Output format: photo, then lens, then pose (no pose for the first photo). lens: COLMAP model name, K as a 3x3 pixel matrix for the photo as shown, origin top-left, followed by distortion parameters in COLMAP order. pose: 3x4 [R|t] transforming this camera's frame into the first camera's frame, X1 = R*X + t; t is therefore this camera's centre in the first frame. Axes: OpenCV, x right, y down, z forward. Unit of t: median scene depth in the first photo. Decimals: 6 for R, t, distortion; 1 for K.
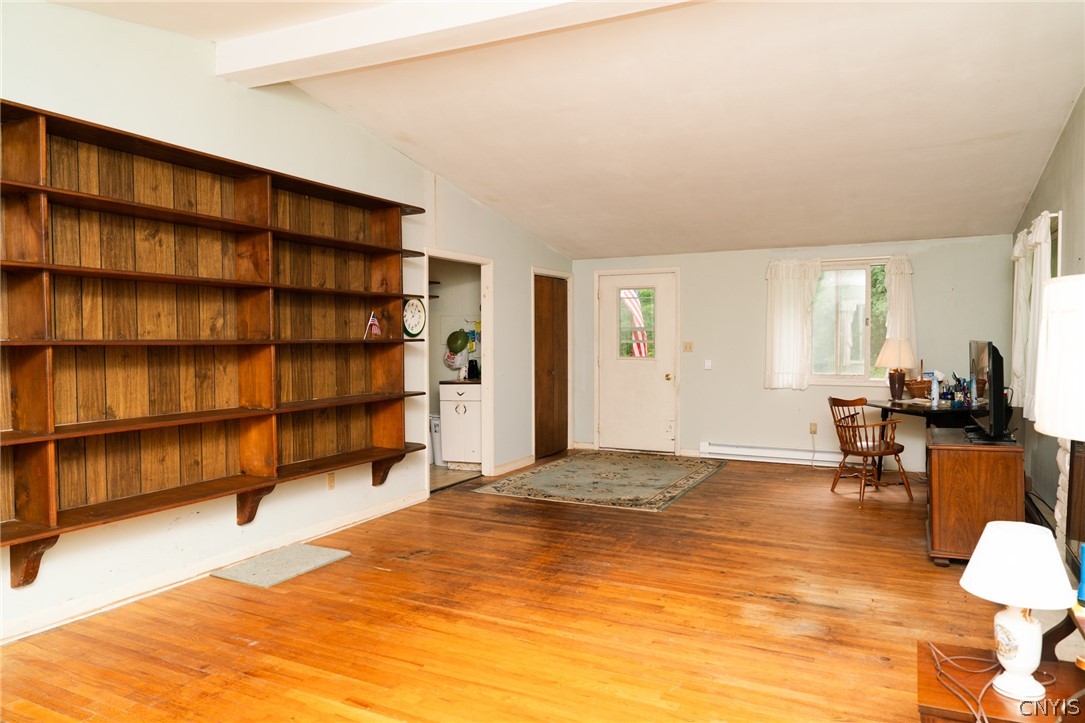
lens RADIAL K [[723.9, 0, 544.7], [0, 723.9, 365.7], [0, 0, 1]] dist [-0.019743, 0.015161]
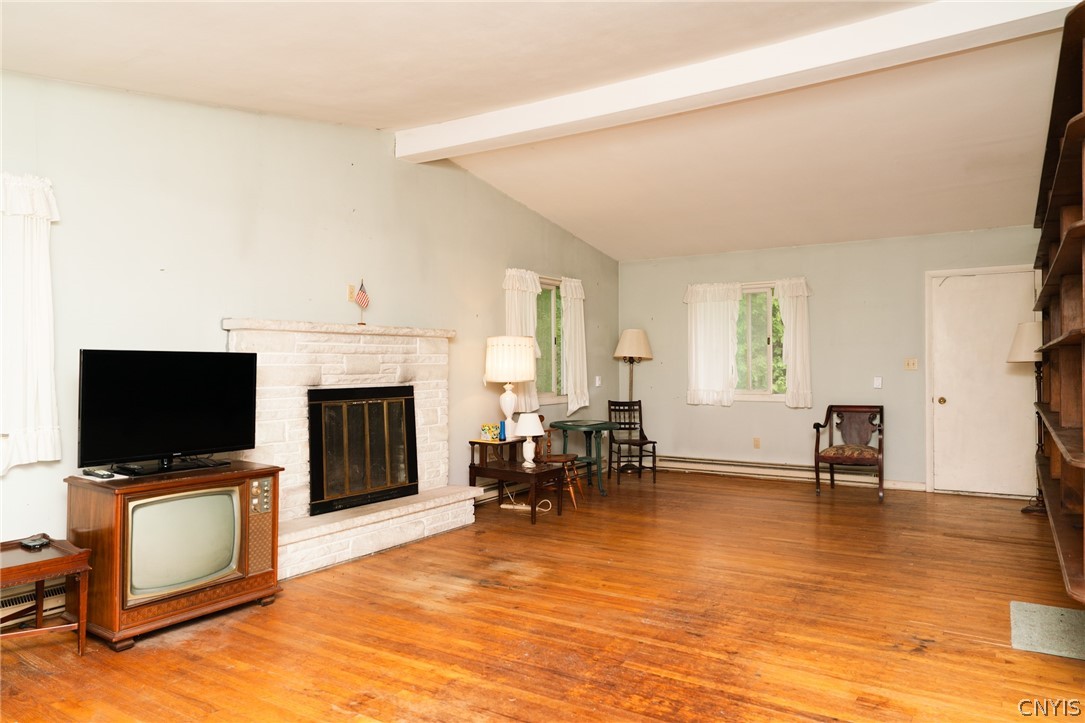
lens RADIAL K [[723.9, 0, 544.7], [0, 723.9, 365.7], [0, 0, 1]] dist [-0.019743, 0.015161]
pose [[-0.994005, 0.009333, 0.108939, 0.108931], [0.013138, 0.999327, 0.034259, -0.042137], [-0.108546, 0.035485, -0.993458, 1.838065]]
